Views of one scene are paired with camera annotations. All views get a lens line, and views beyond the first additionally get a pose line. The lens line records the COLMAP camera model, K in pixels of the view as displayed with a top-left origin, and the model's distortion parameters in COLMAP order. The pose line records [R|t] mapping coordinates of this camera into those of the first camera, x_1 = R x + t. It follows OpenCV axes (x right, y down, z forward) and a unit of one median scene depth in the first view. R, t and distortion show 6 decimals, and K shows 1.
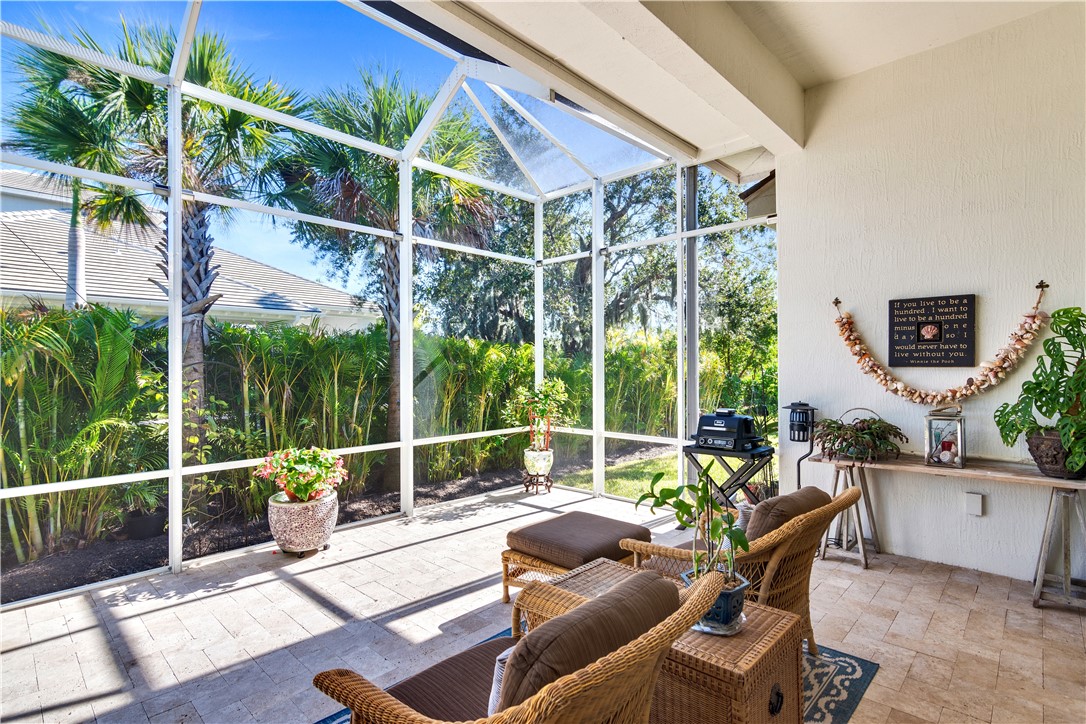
lens RADIAL K [[526.9, 0, 543.7], [0, 526.9, 367.3], [0, 0, 1]] dist [-0.006437, 0.003319]
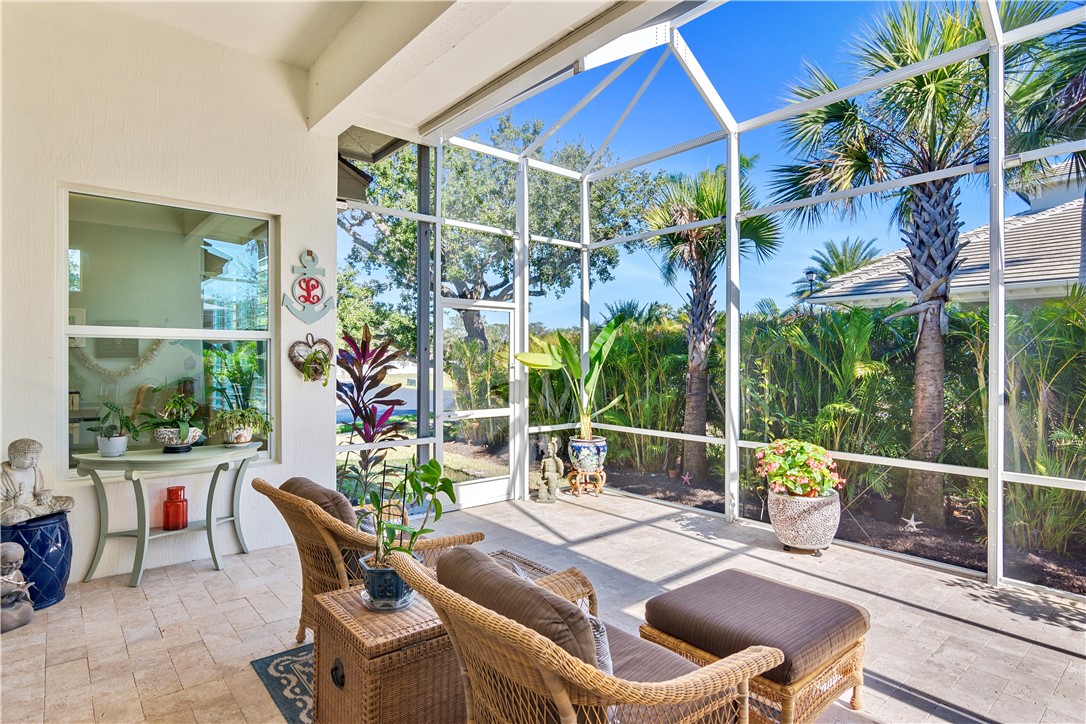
lens RADIAL K [[574.9, 0, 541.0], [0, 574.9, 358.5], [0, 0, 1]] dist [-0.004217, 0.000351]
pose [[-0.113378, 0.006700, -0.993529, 0.758124], [0.005323, 0.999967, 0.006136, -0.015767], [0.993538, -0.004592, -0.113410, 0.737756]]
